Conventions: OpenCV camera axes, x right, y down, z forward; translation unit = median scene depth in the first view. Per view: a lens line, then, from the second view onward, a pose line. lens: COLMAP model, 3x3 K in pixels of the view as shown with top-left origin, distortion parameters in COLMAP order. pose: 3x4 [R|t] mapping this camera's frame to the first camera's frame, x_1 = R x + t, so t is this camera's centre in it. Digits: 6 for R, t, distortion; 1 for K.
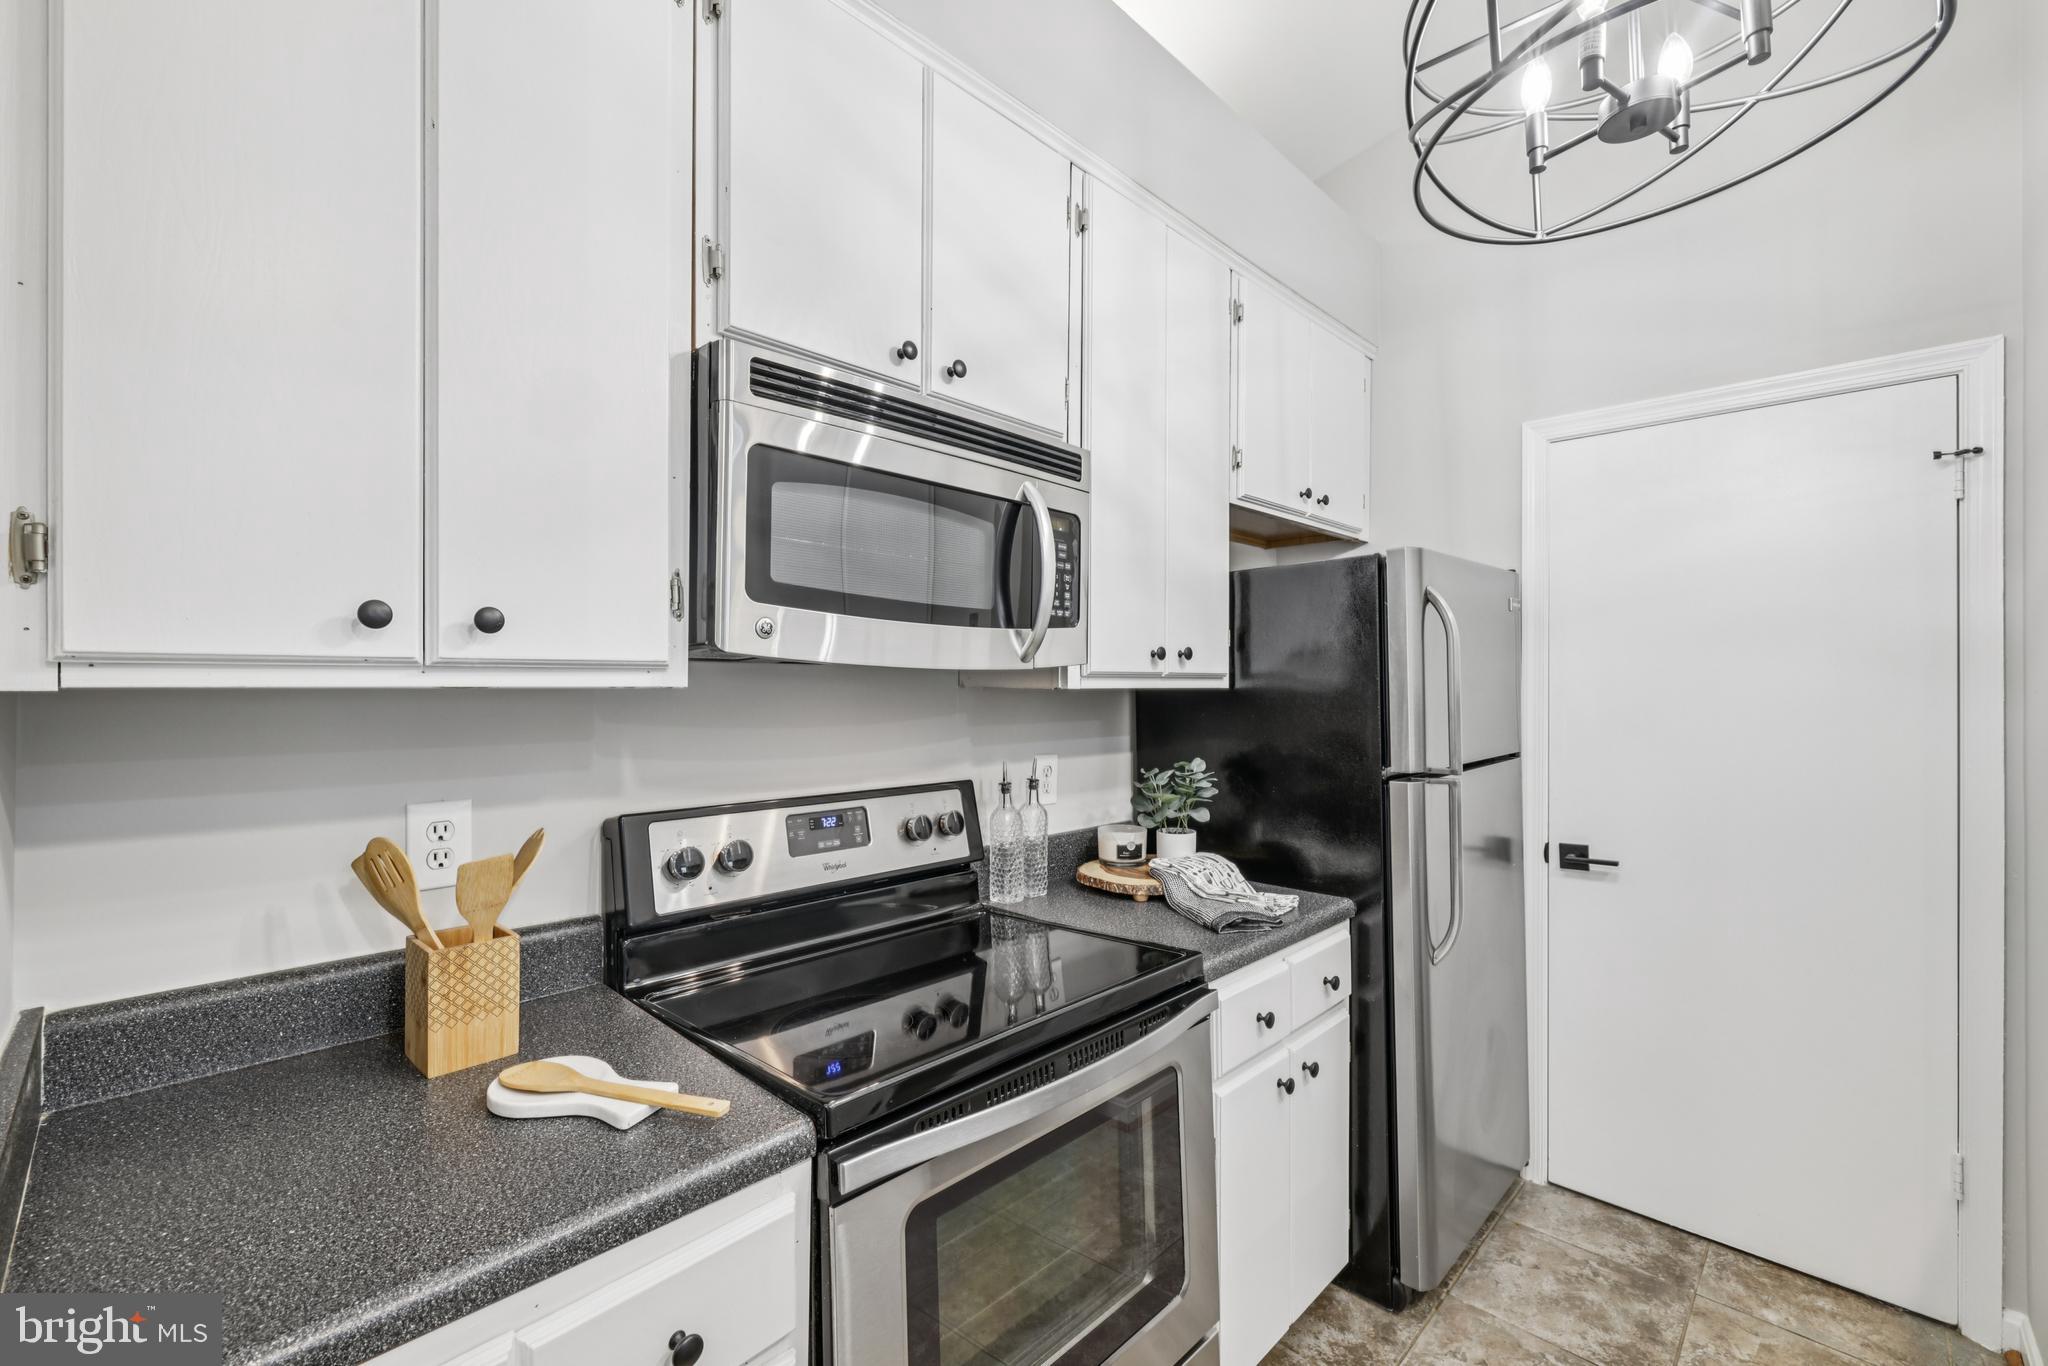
lens RADIAL K [[875.9, 0, 1027.4], [0, 875.9, 683.8], [0, 0, 1]] dist [-0.003388, -0.000058]
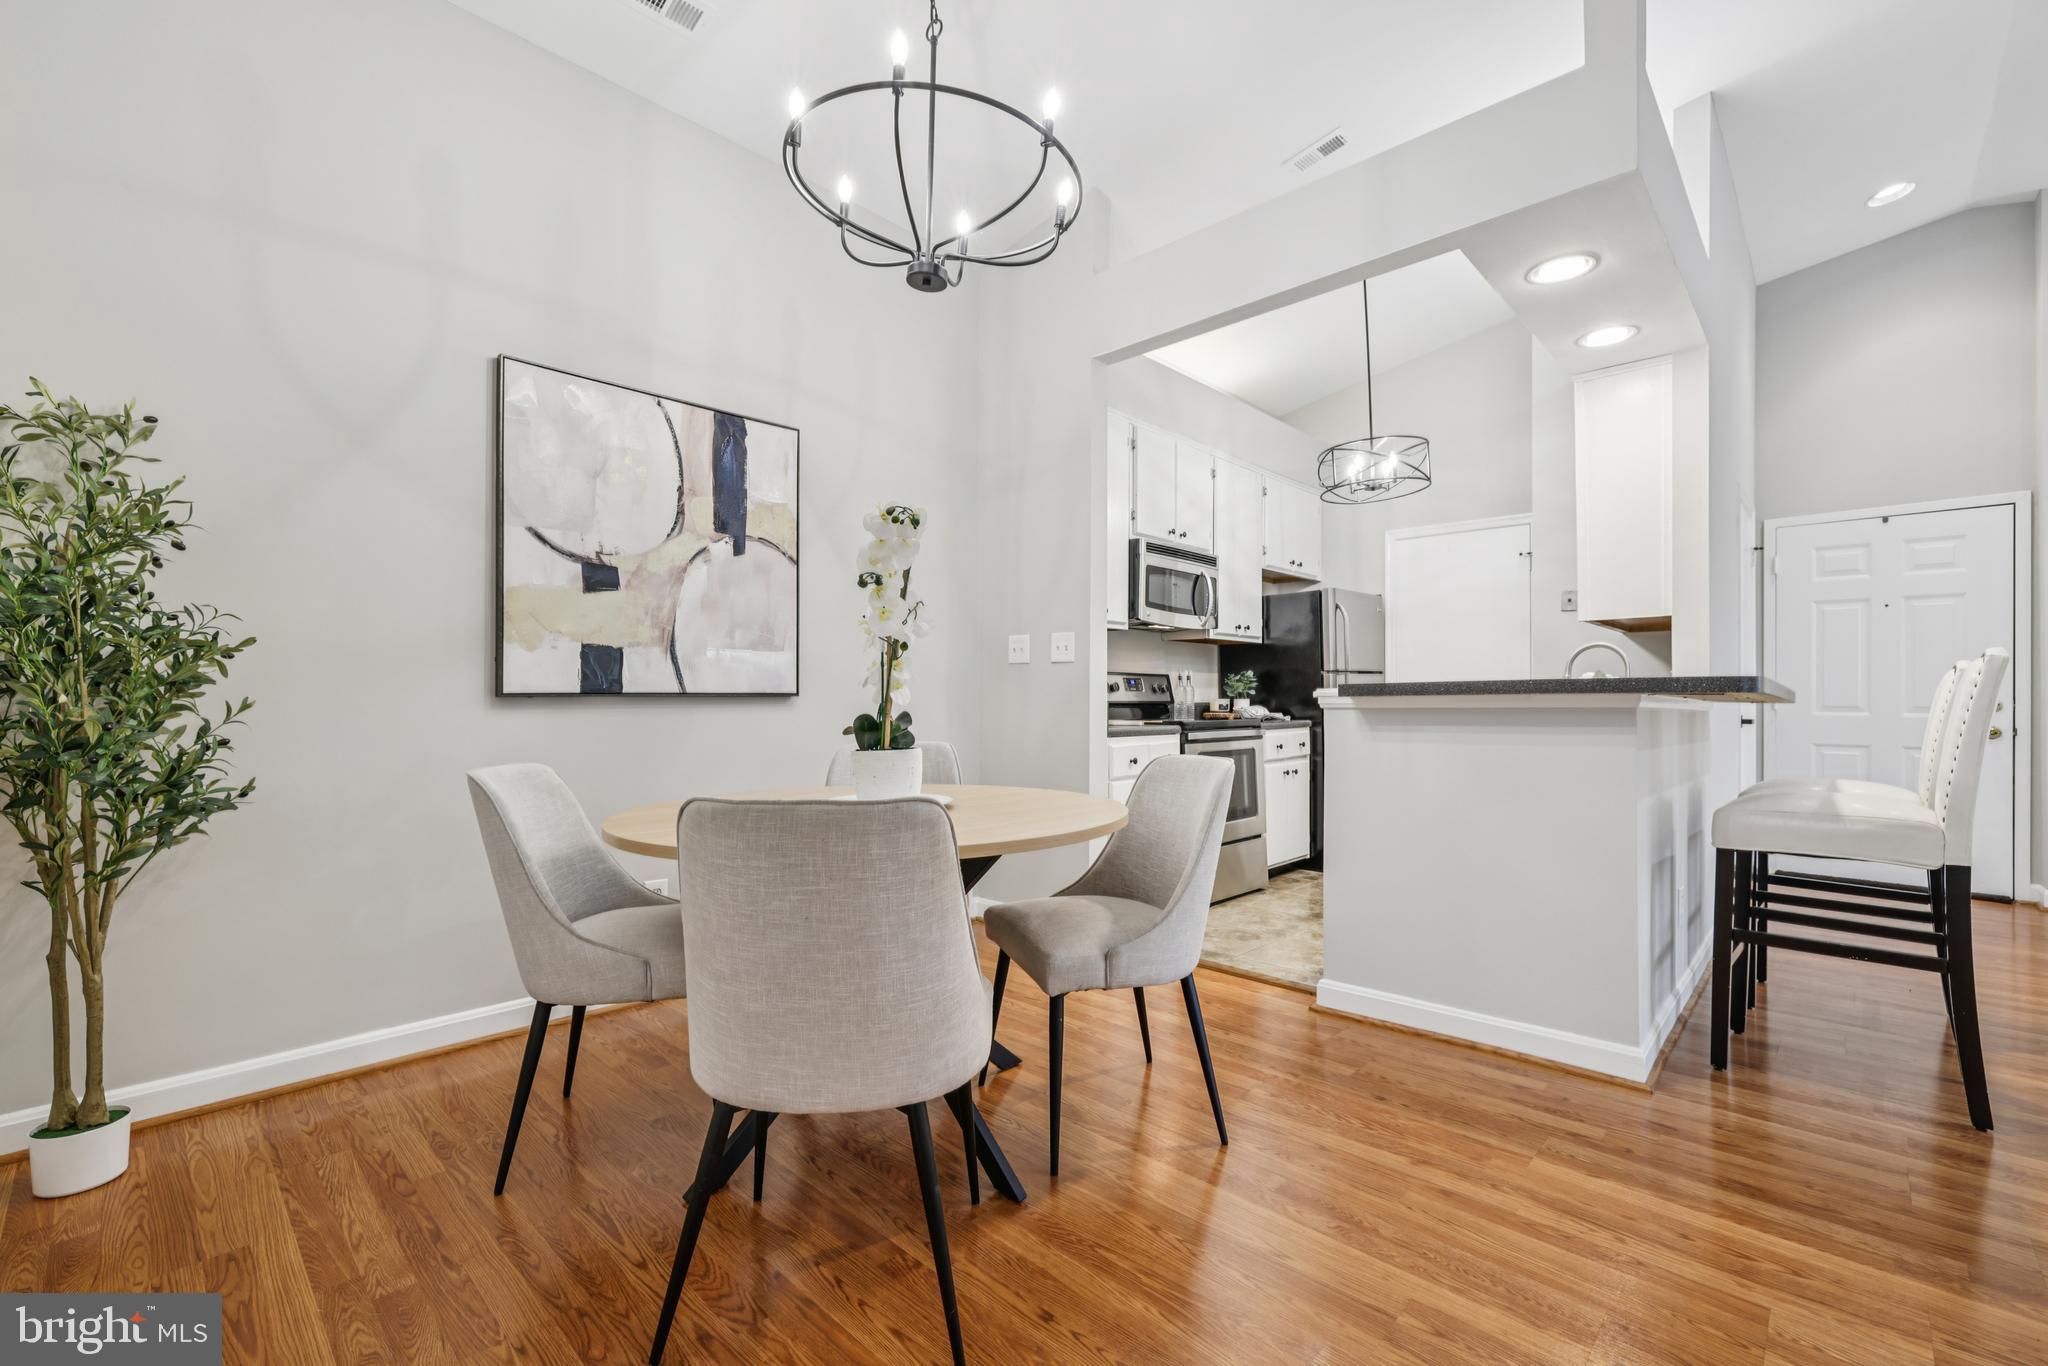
lens RADIAL K [[875.9, 0, 1018.4], [0, 875.9, 688.6], [0, 0, 1]] dist [-0.003388, -0.000058]
pose [[0.999973, -0.000846, 0.007243, -0.556466], [0.000901, 0.999970, -0.007655, 0.178218], [-0.007236, 0.007661, 0.999944, -1.718946]]
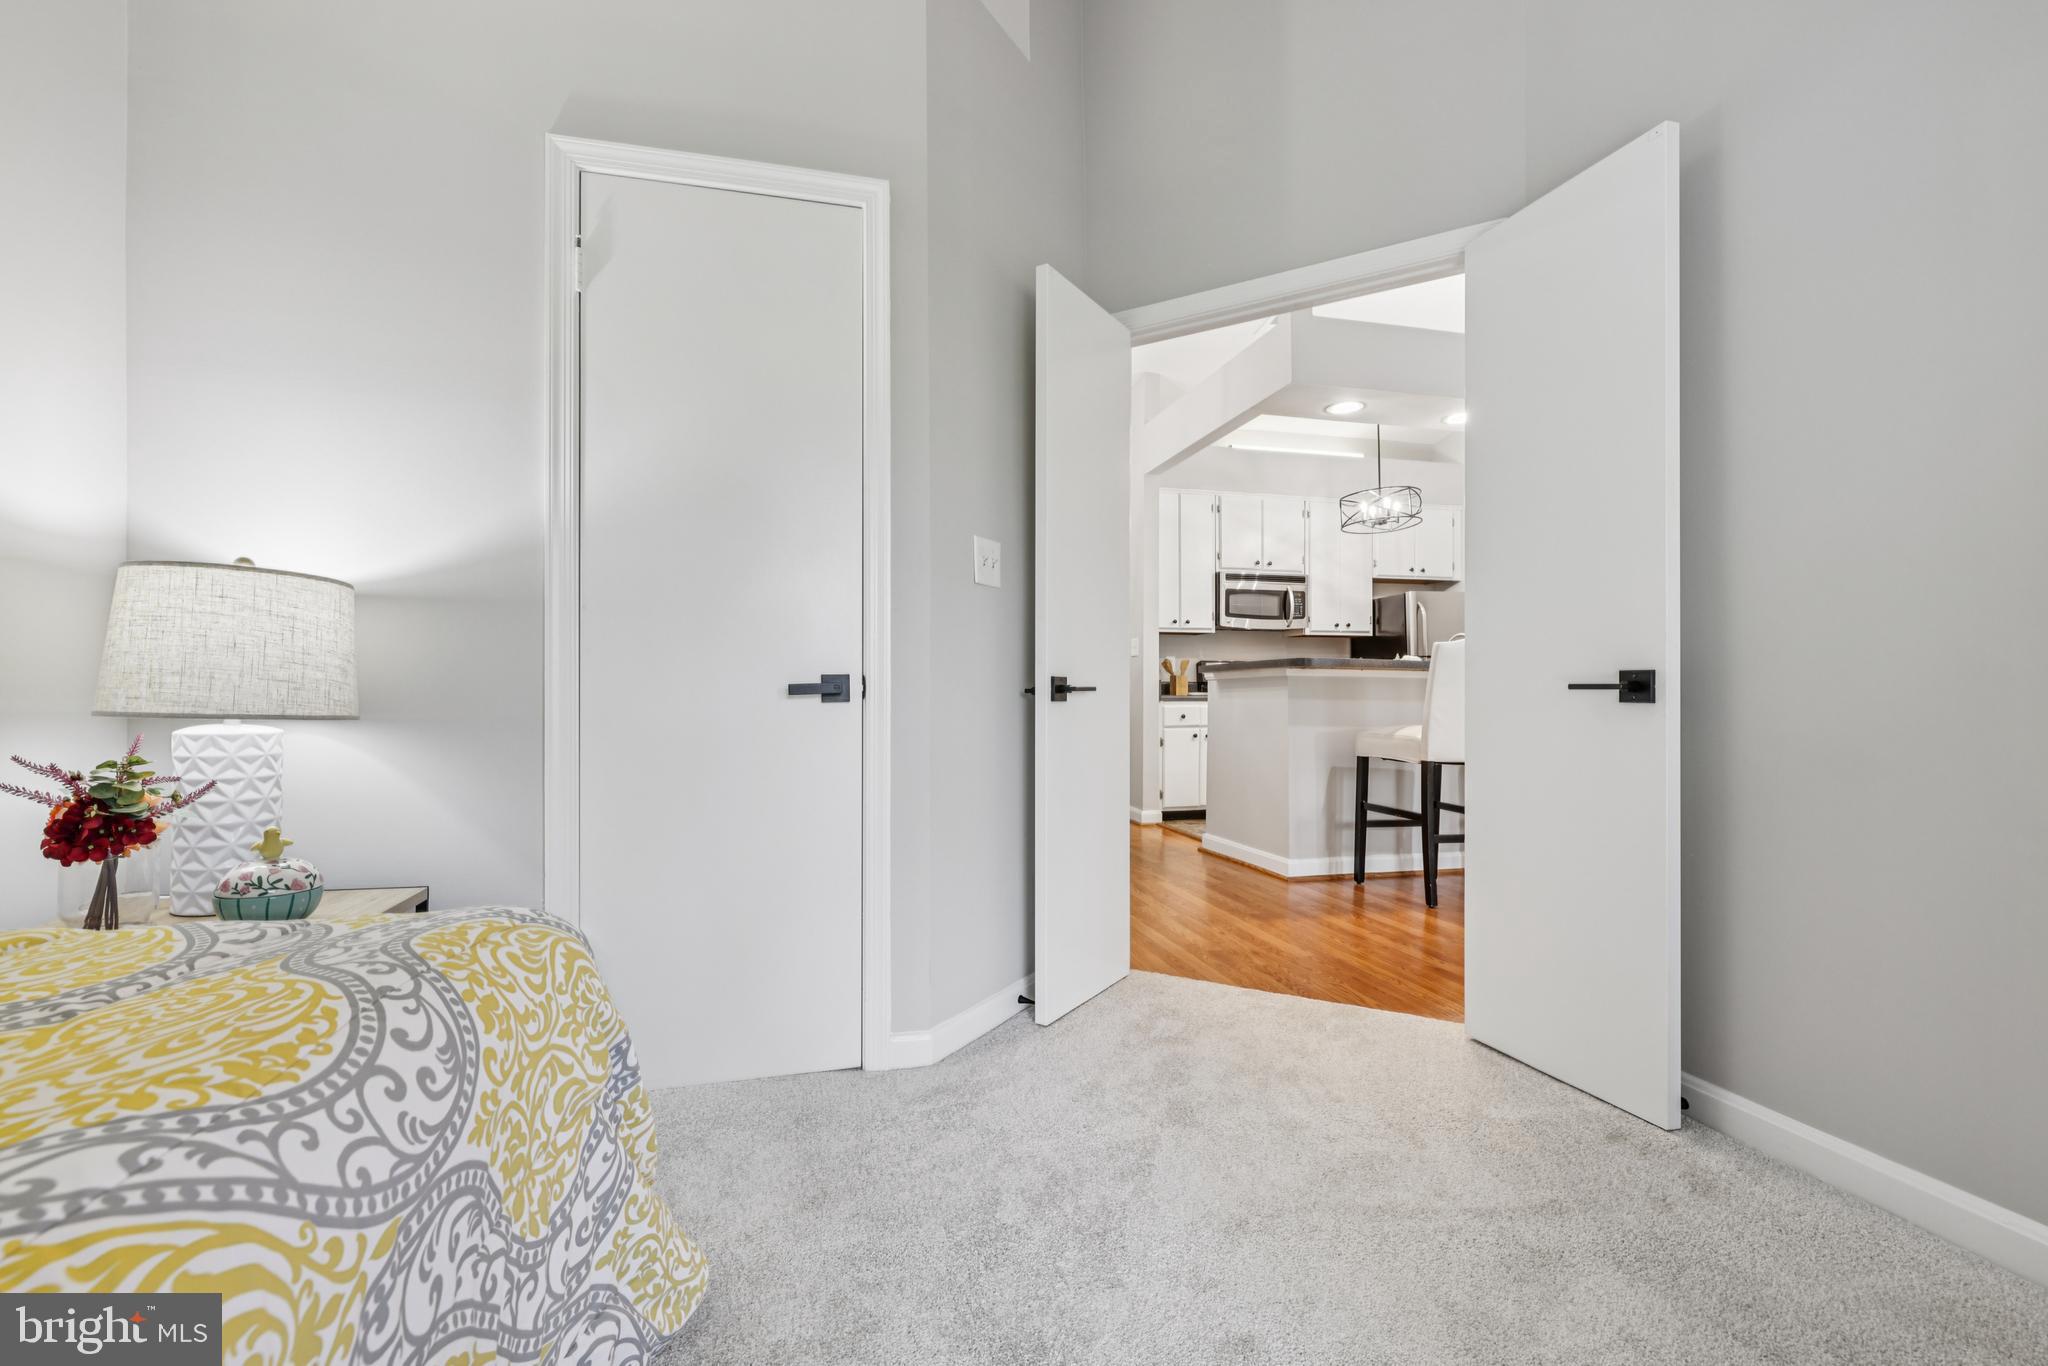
lens RADIAL K [[875.9, 0, 1025.8], [0, 875.9, 688.4], [0, 0, 1]] dist [-0.003388, -0.000058]
pose [[0.856695, -0.003874, -0.515809, 0.928206], [0.003876, 0.999992, -0.001072, 0.230074], [0.515809, -0.001081, 0.856703, -2.806042]]
